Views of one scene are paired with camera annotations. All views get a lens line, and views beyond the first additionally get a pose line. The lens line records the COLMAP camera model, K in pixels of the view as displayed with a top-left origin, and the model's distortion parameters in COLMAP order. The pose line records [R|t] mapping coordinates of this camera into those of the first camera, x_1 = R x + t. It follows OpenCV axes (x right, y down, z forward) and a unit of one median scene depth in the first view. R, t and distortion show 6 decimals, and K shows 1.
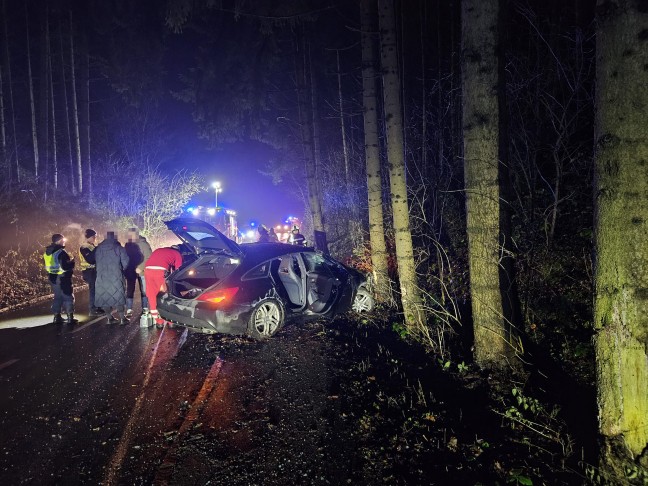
lens RADIAL K [[434.2, 0, 322.7], [0, 434.2, 235.4], [0, 0, 1]] dist [0.069696, -0.042941]
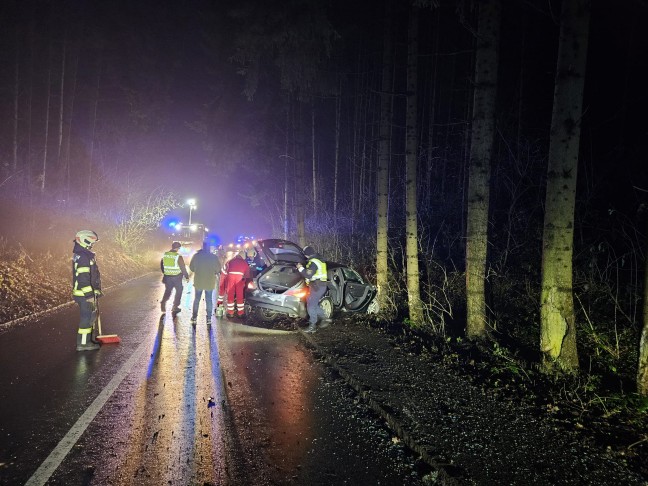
lens RADIAL K [[446.2, 0, 324.0], [0, 446.2, 243.0], [0, 0, 1]] dist [0.074645, -0.000946]
pose [[0.985743, 0.067188, 0.154262, -0.480625], [-0.061832, 0.997314, -0.039264, 0.027598], [-0.156485, 0.029166, 0.987250, -0.634934]]
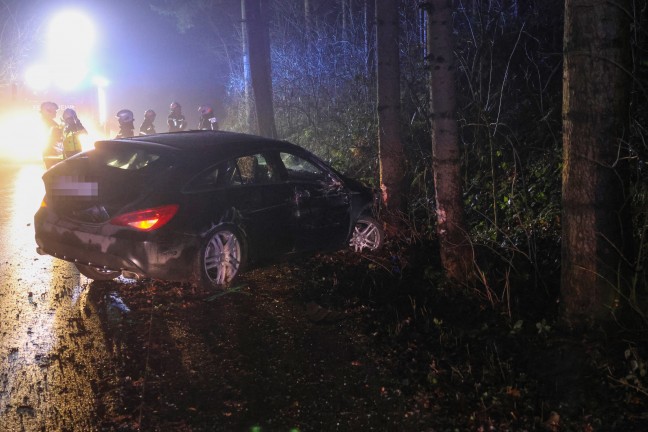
lens RADIAL K [[771.1, 0, 324.0], [0, 771.1, 216.0], [0, 0, 1]] dist [-0.091287, 0.056668]
pose [[0.994550, 0.011781, 0.103589, -0.124627], [-0.023480, 0.993379, 0.112461, 0.014000], [-0.101579, -0.114280, 0.988242, -0.074604]]
